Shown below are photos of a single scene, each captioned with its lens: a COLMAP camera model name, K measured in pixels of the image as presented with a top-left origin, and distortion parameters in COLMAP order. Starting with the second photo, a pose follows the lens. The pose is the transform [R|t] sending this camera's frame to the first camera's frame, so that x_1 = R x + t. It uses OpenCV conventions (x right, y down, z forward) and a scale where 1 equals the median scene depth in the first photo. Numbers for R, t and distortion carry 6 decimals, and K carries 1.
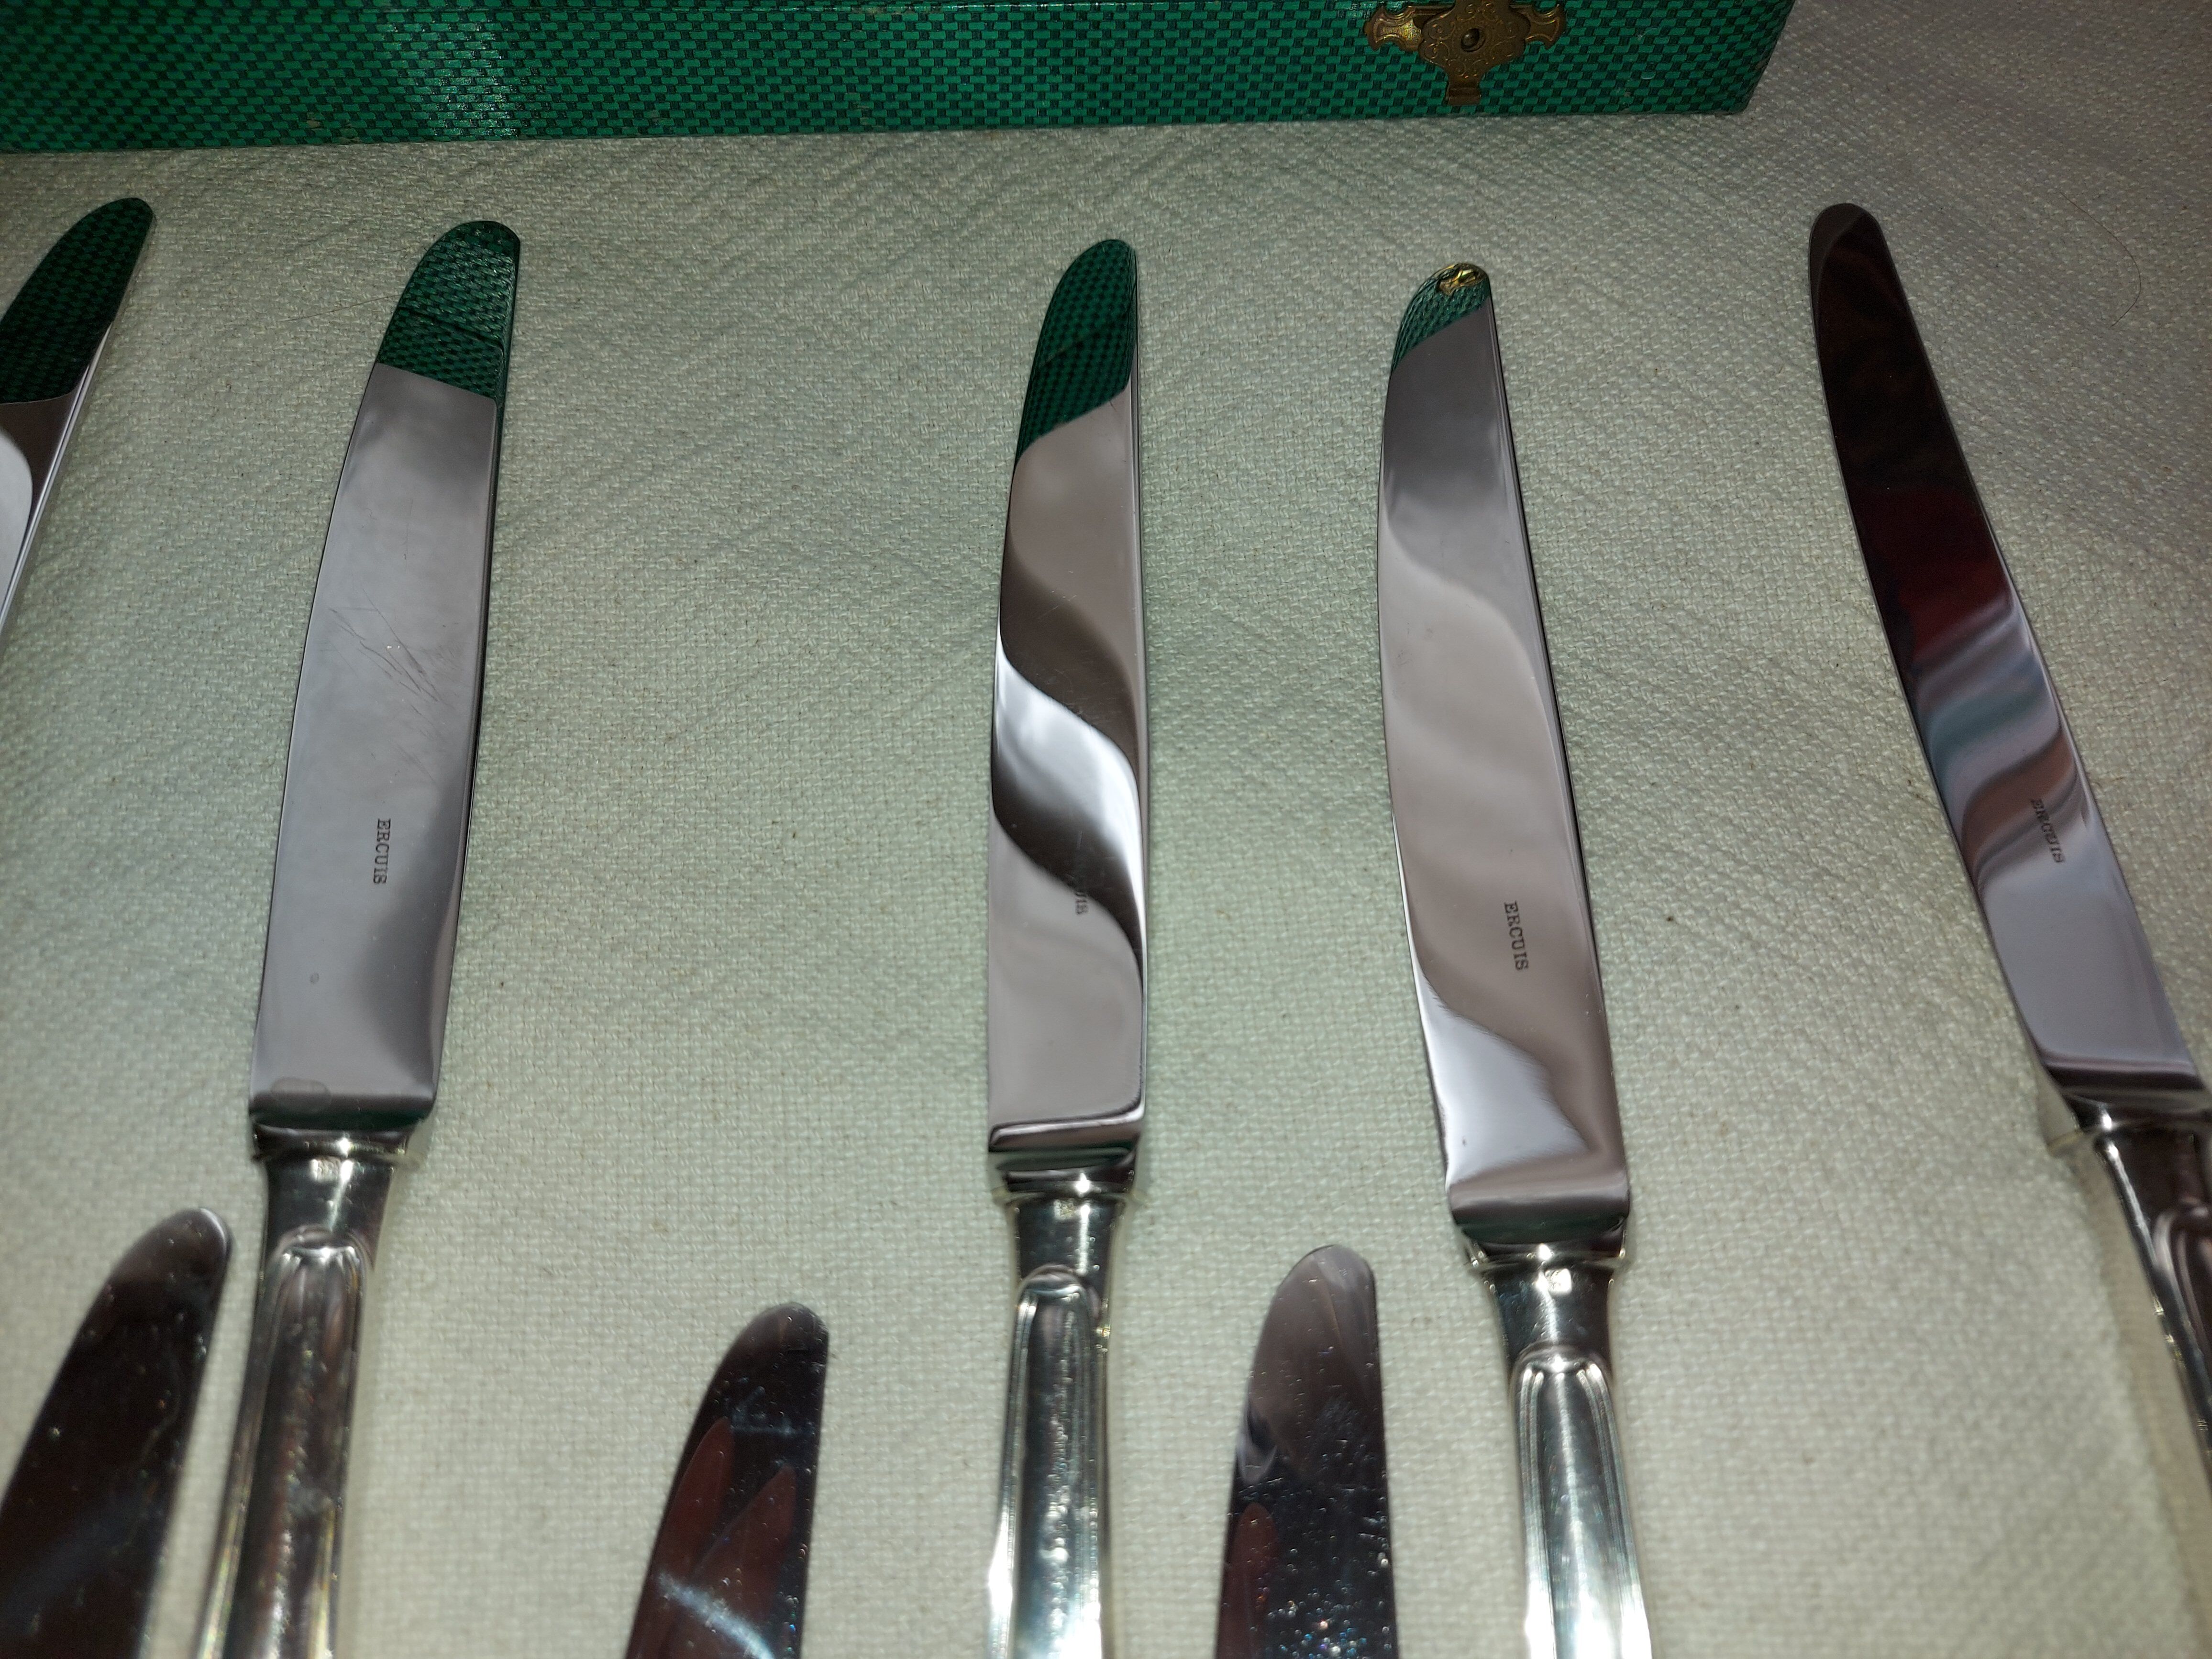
lens RADIAL K [[1599.0, 0, 1120.6], [0, 1599.0, 814.3], [0, 0, 1]] dist [0.048684, -0.062105]
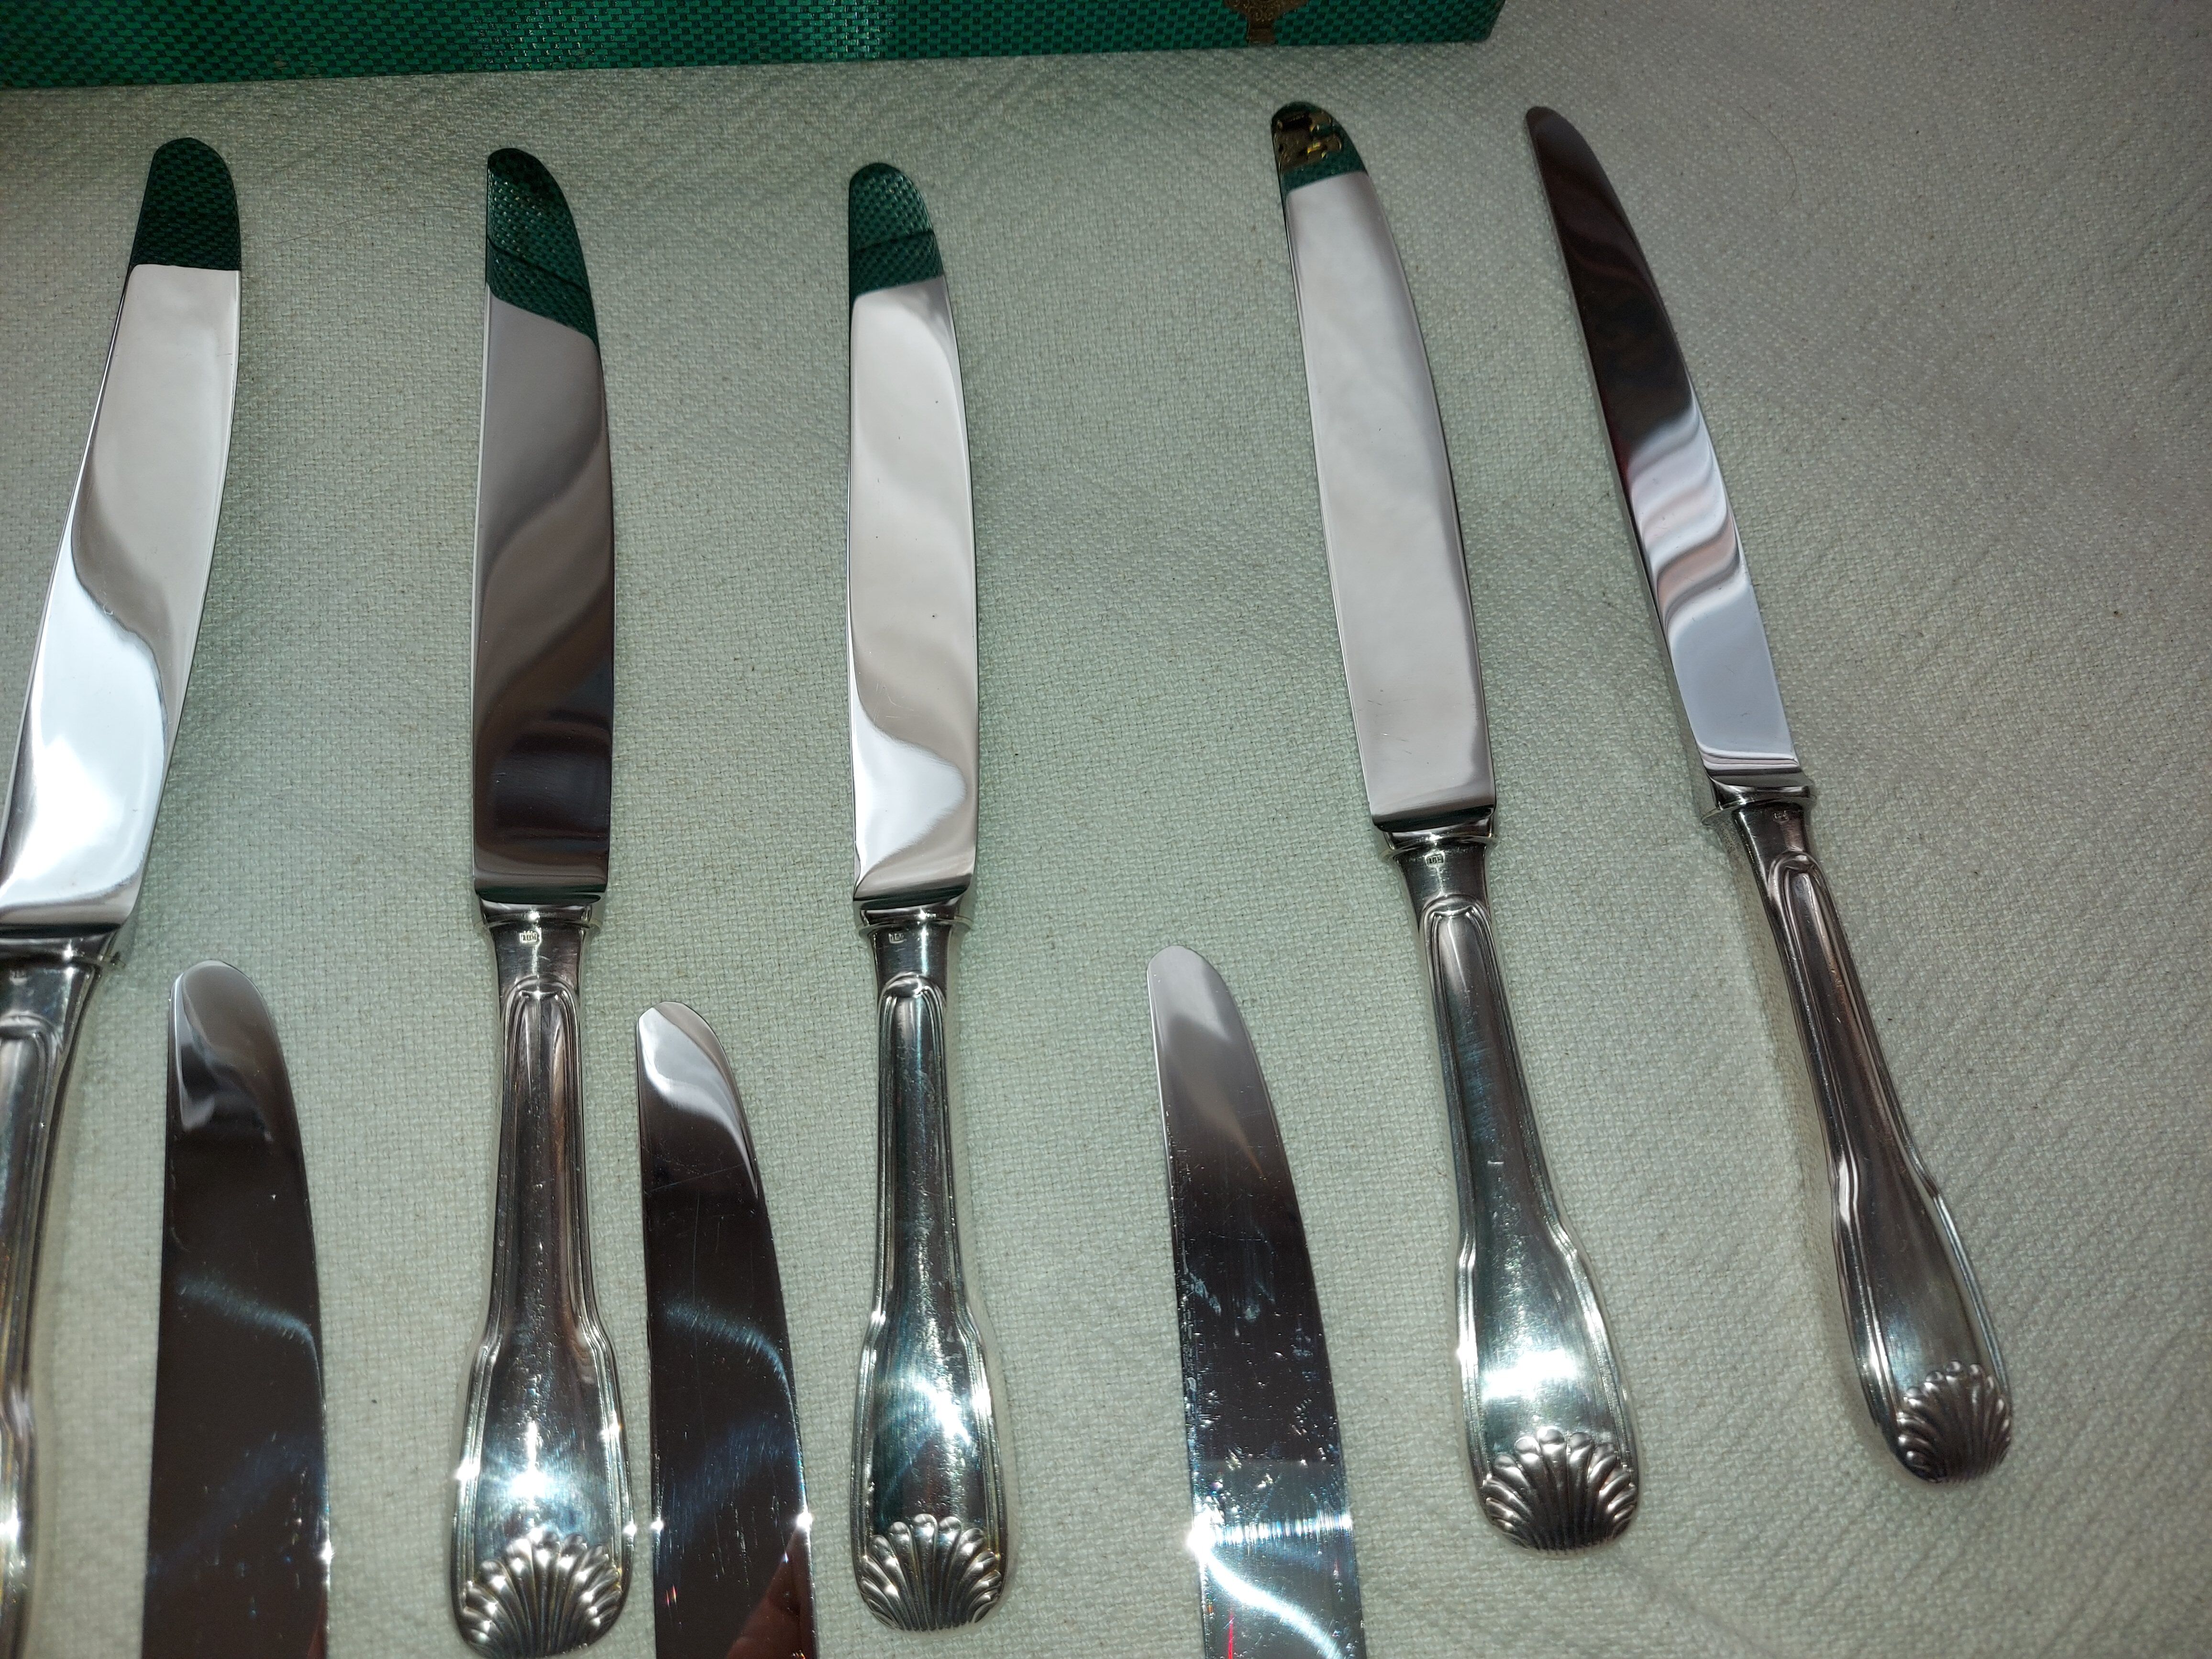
lens RADIAL K [[1599.0, 0, 1099.4], [0, 1599.0, 837.1], [0, 0, 1]] dist [0.048684, -0.062105]
pose [[0.994192, -0.049618, 0.095498, -0.054541], [0.036567, 0.990325, 0.133861, -0.013026], [-0.101216, -0.129592, 0.986388, -0.265276]]
